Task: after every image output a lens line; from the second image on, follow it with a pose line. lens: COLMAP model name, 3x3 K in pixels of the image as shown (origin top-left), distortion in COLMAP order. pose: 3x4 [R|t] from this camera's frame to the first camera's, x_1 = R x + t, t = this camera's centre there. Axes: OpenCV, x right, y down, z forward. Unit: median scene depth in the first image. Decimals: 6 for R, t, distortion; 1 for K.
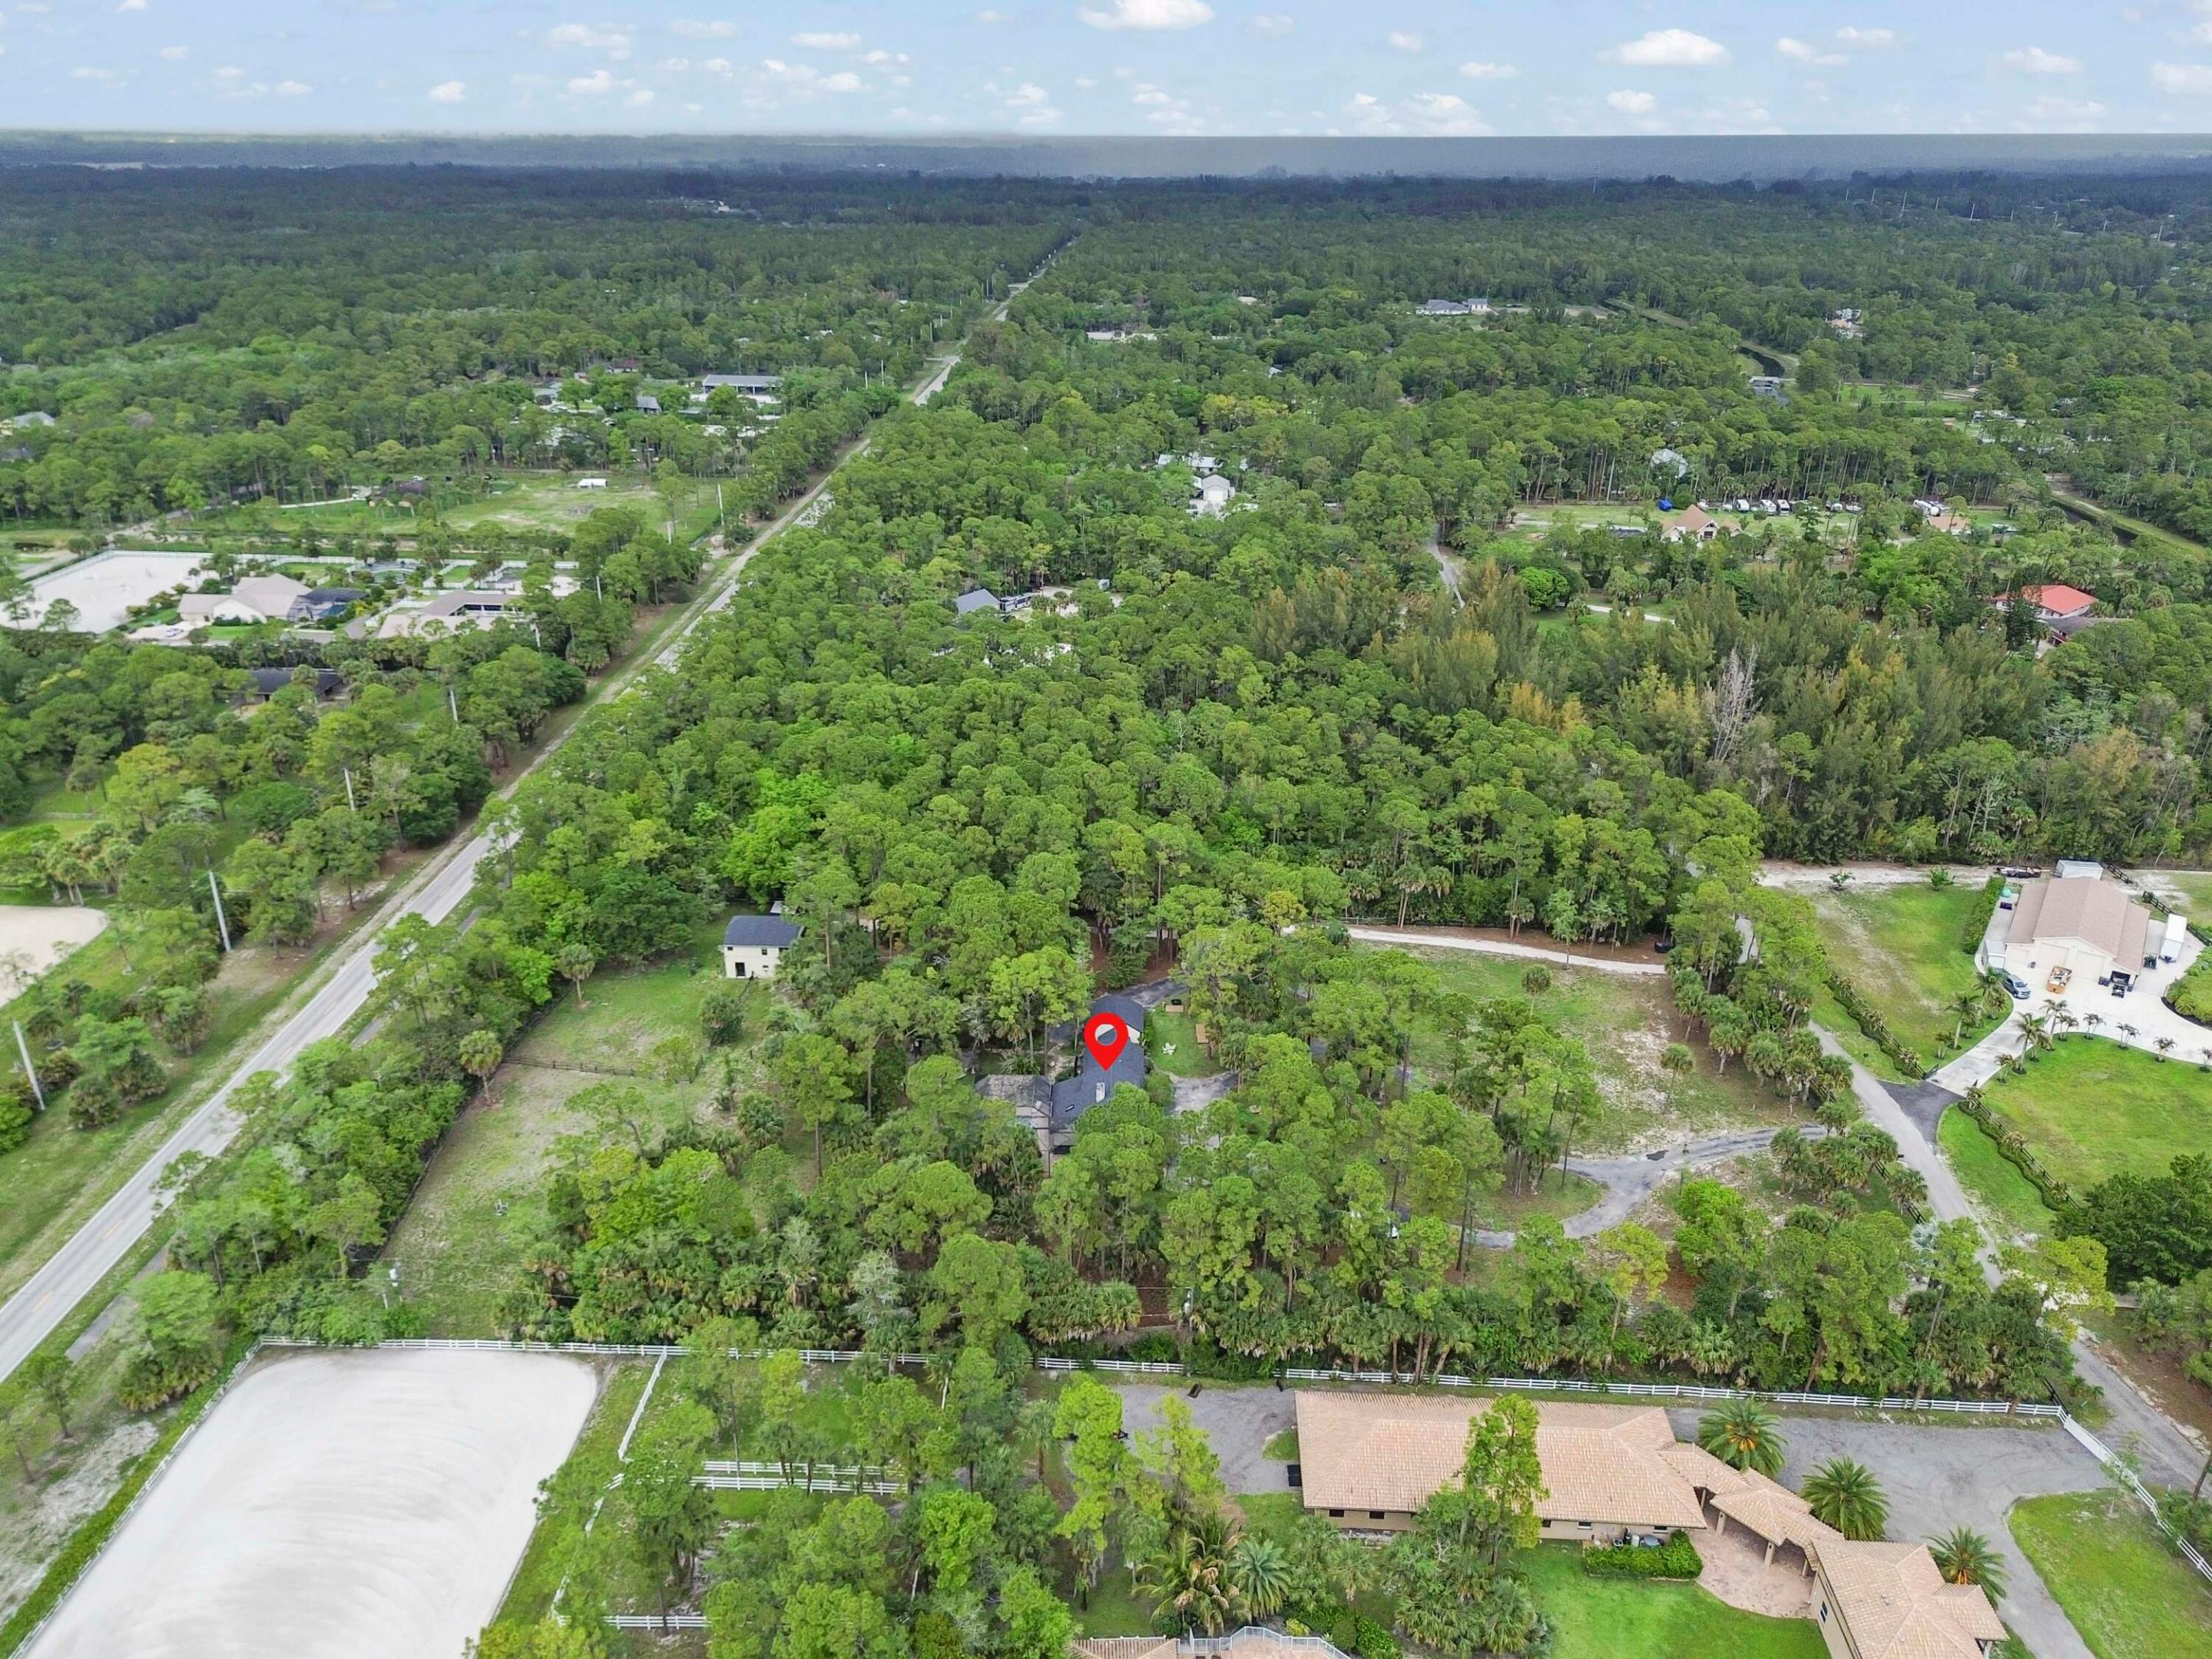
lens RADIAL K [[1574.0, 0, 1106.0], [0, 1574.0, 829.5], [0, 0, 1]] dist [0.092980, -0.103735]
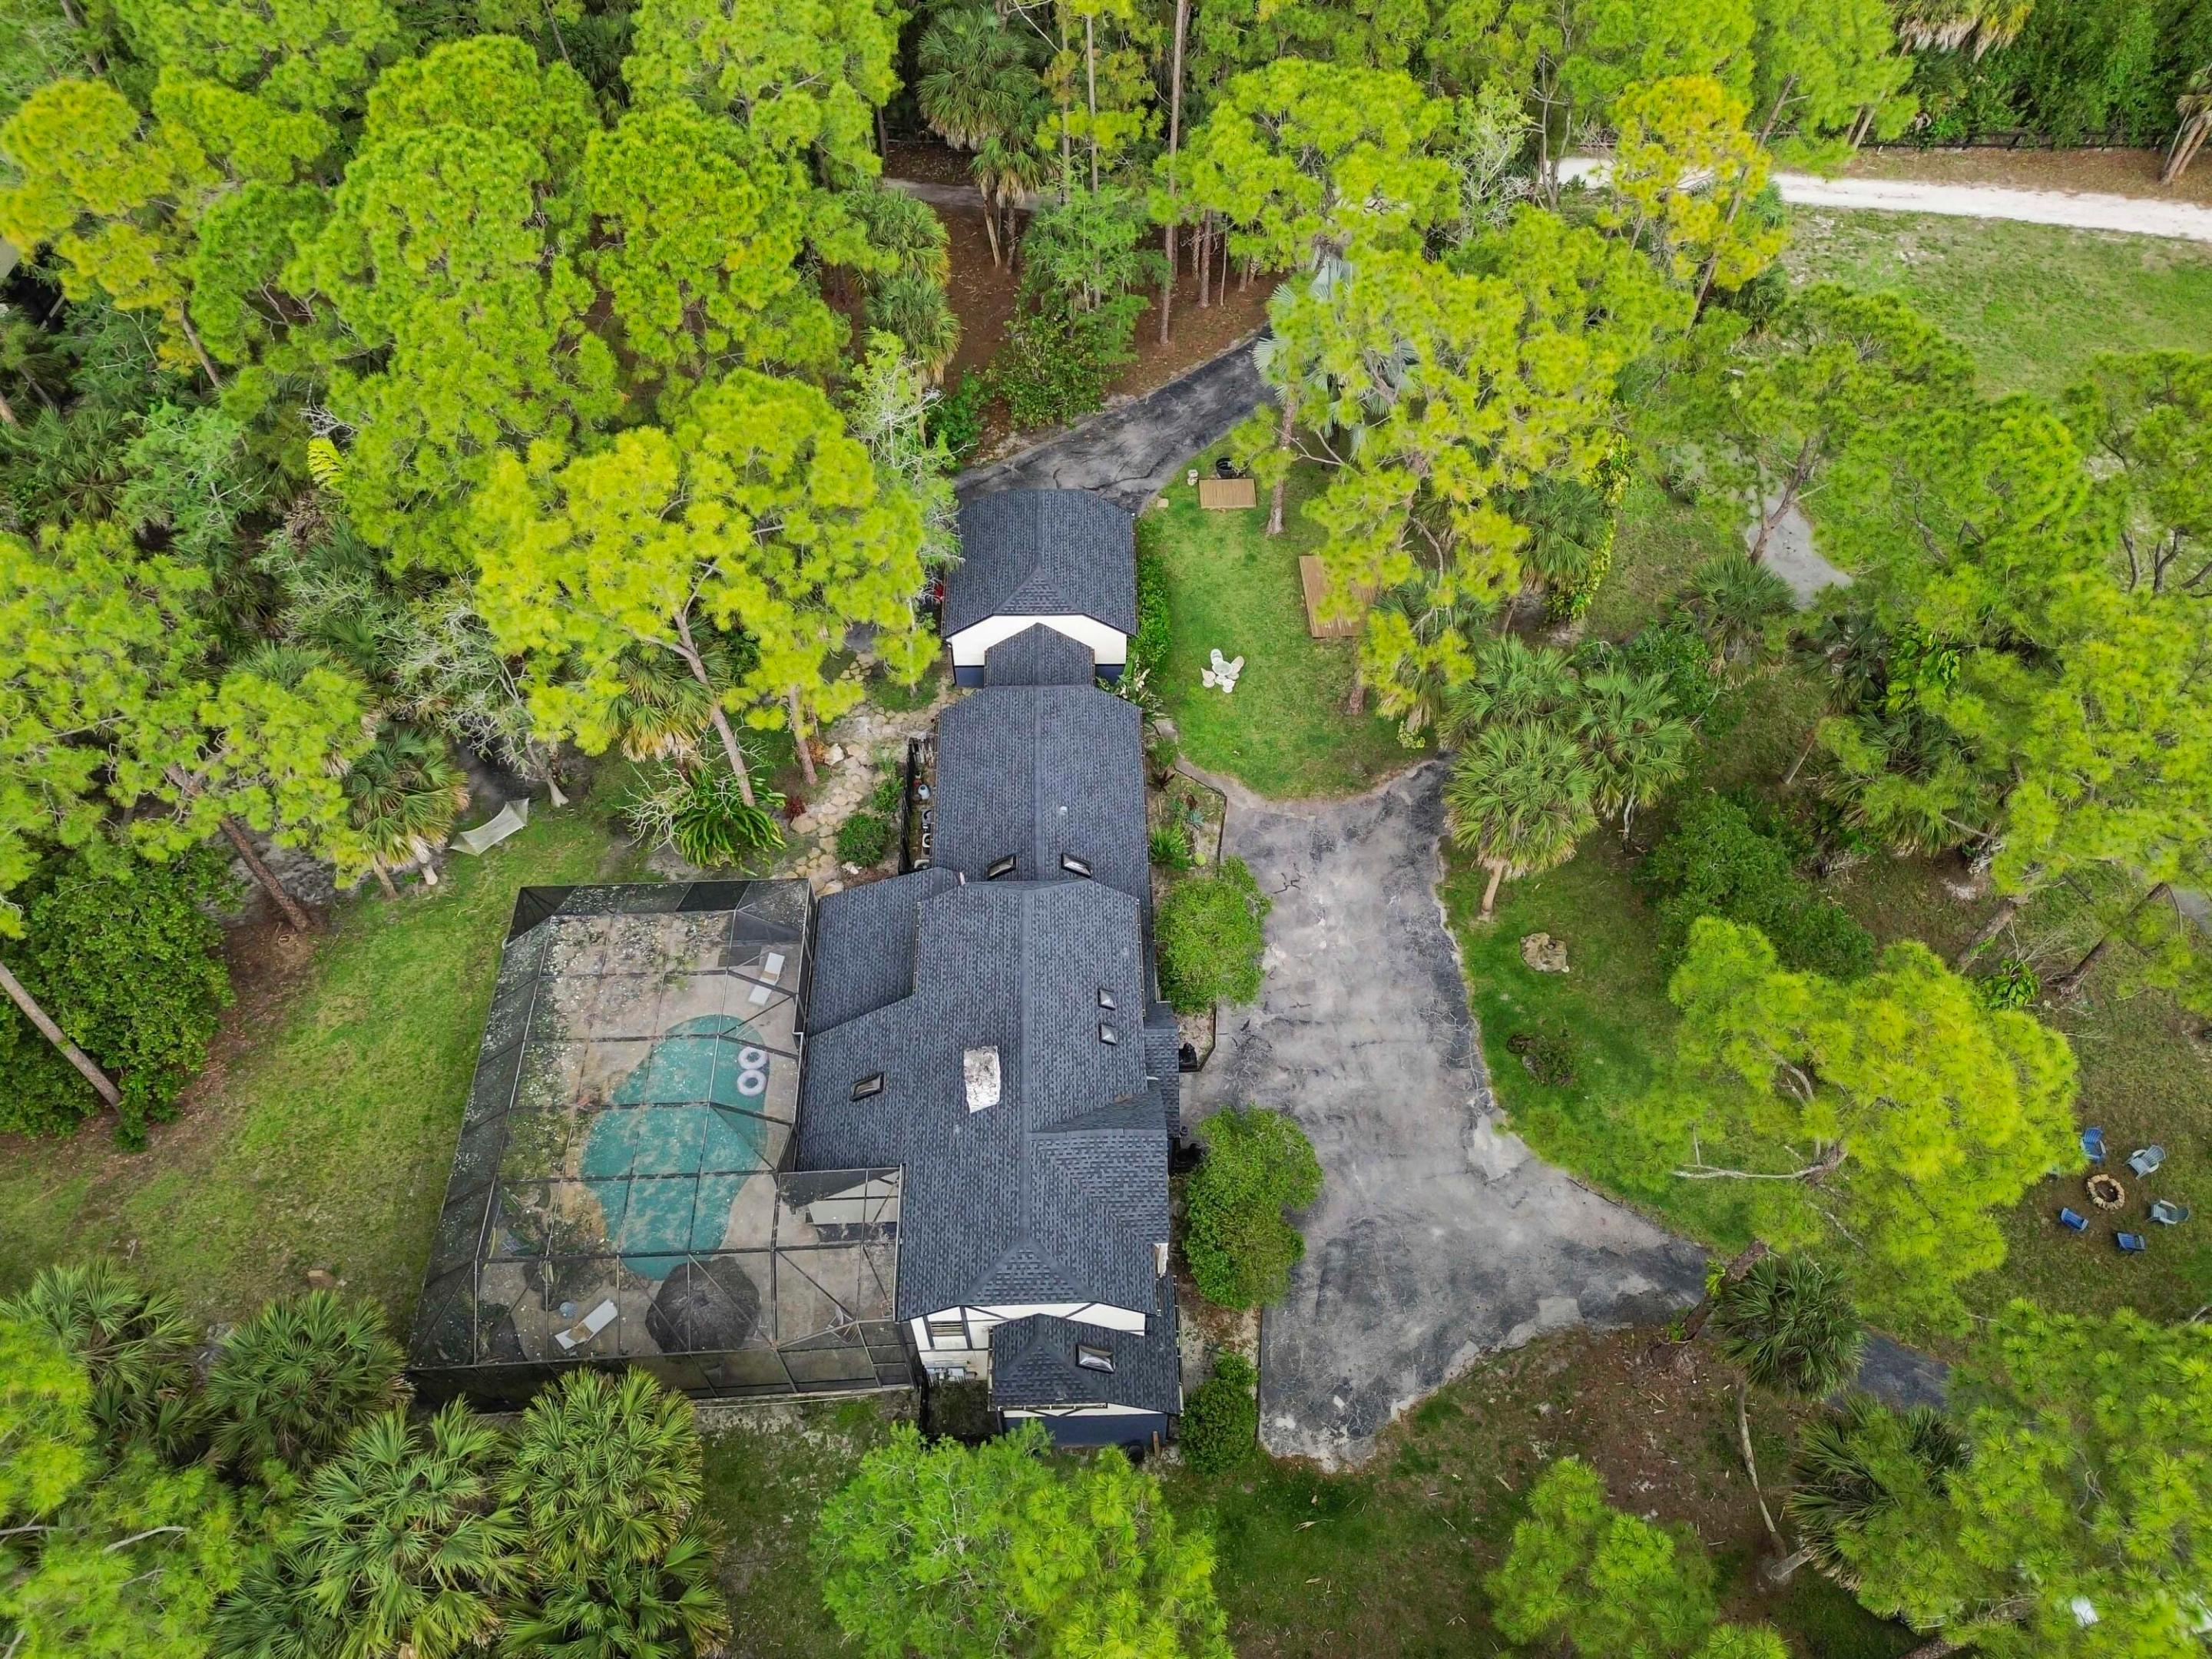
lens RADIAL K [[1574.0, 0, 1106.0], [0, 1574.0, 829.5], [0, 0, 1]] dist [0.092980, -0.103735]
pose [[0.999109, -0.035982, 0.022057, 0.009691], [0.020677, 0.872917, 0.487430, 0.016810], [-0.036793, -0.486540, 0.872883, 0.720520]]
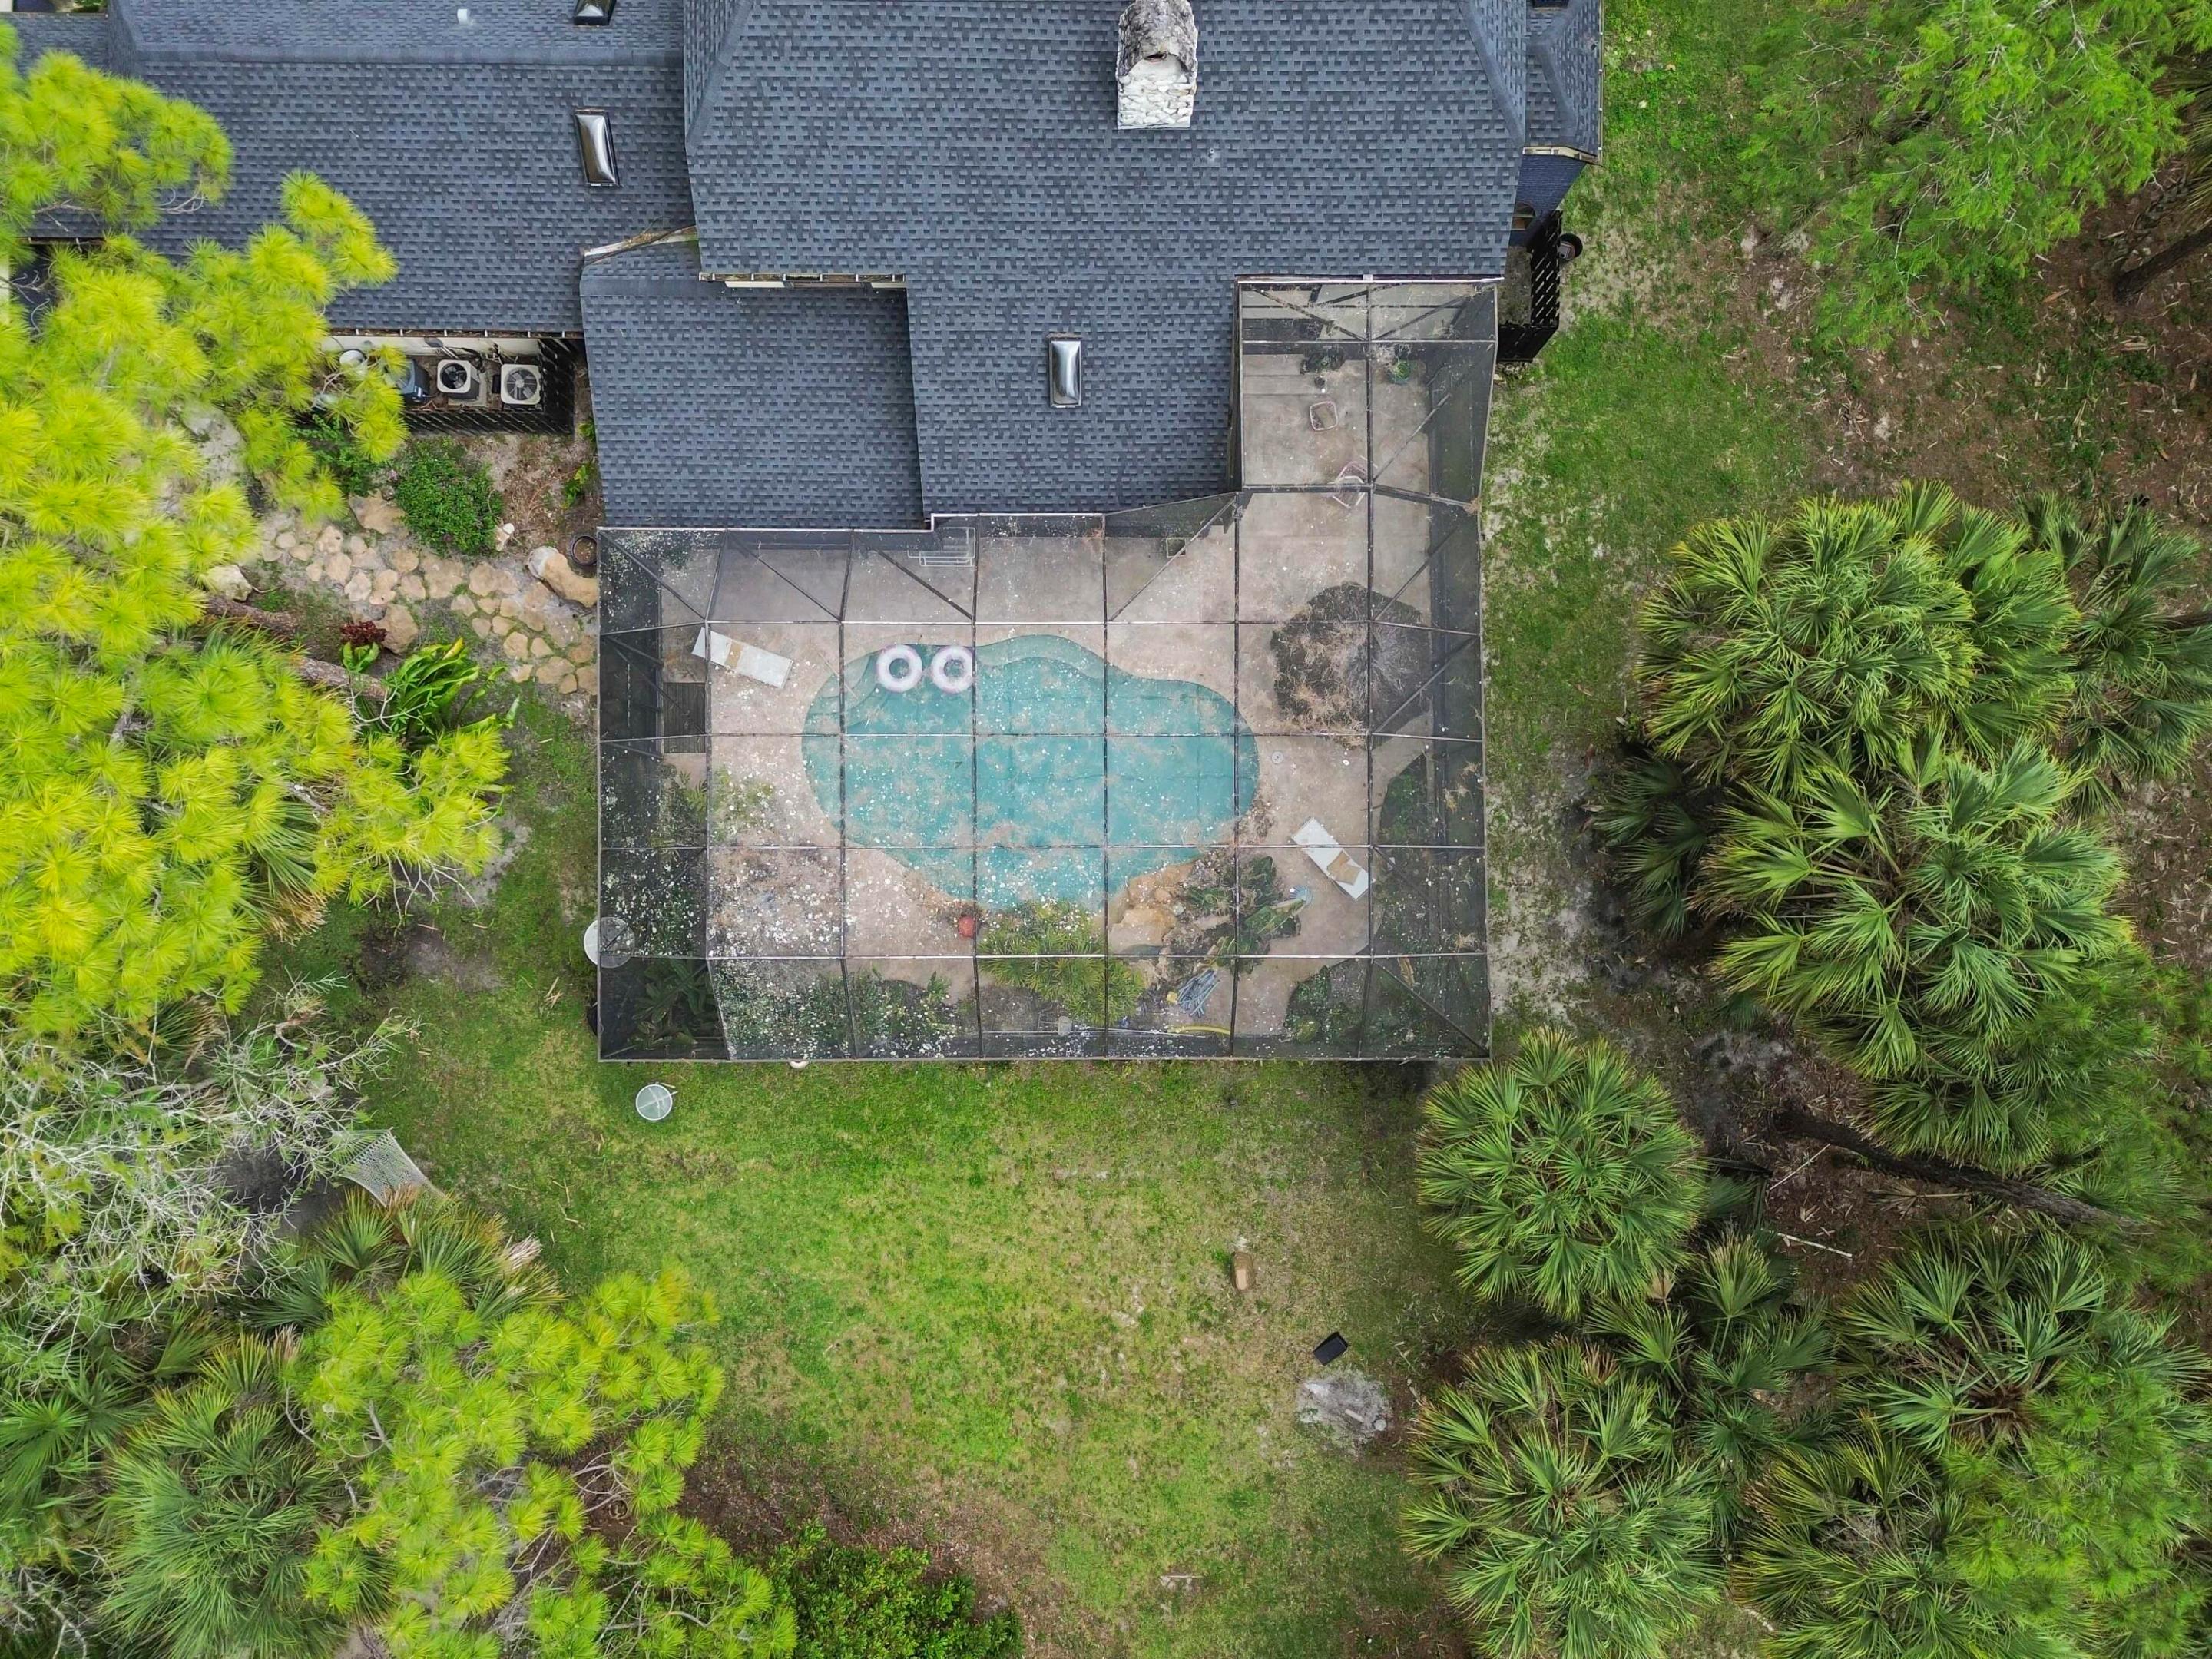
lens RADIAL K [[1574.0, 0, 1106.0], [0, 1574.0, 829.5], [0, 0, 1]] dist [0.092980, -0.103735]
pose [[-0.006704, -0.999907, 0.011837, -0.056097], [0.412394, 0.008019, 0.910970, 0.039004], [-0.910981, 0.010988, 0.412302, 0.837051]]
